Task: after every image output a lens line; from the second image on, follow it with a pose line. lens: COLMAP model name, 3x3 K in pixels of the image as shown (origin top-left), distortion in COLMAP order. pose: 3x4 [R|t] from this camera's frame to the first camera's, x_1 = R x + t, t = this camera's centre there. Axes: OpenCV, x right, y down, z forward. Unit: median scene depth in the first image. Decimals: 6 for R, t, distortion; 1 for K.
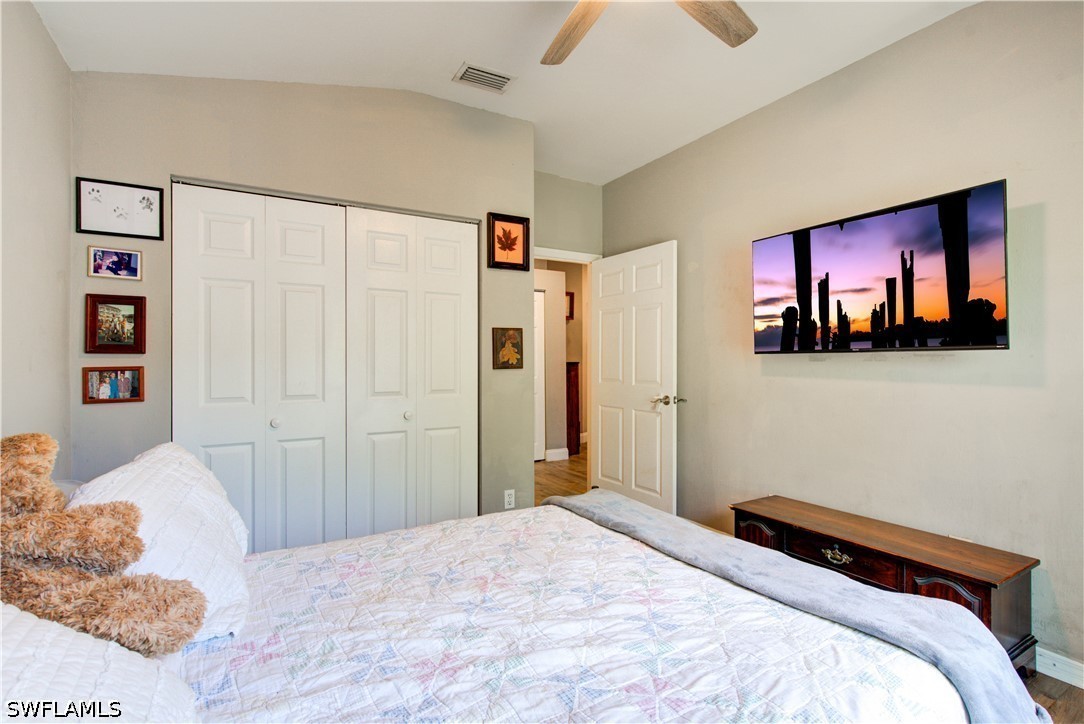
lens RADIAL K [[504.5, 0, 540.0], [0, 504.5, 360.5], [0, 0, 1]] dist [0.000715, -0.002402]
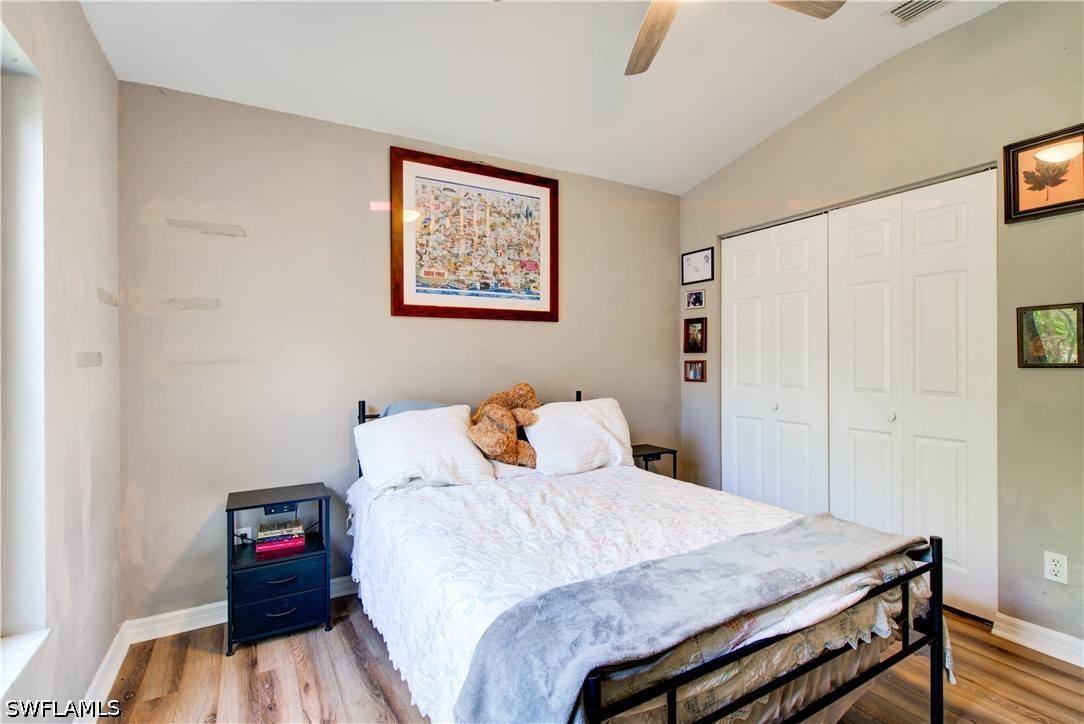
lens RADIAL K [[504.5, 0, 540.0], [0, 504.5, 360.5], [0, 0, 1]] dist [0.000715, -0.002402]
pose [[-0.005504, 0.006156, -0.999966, 0.851329], [0.005290, 0.999967, 0.006127, -0.000622], [0.999971, -0.005256, -0.005537, 0.486673]]
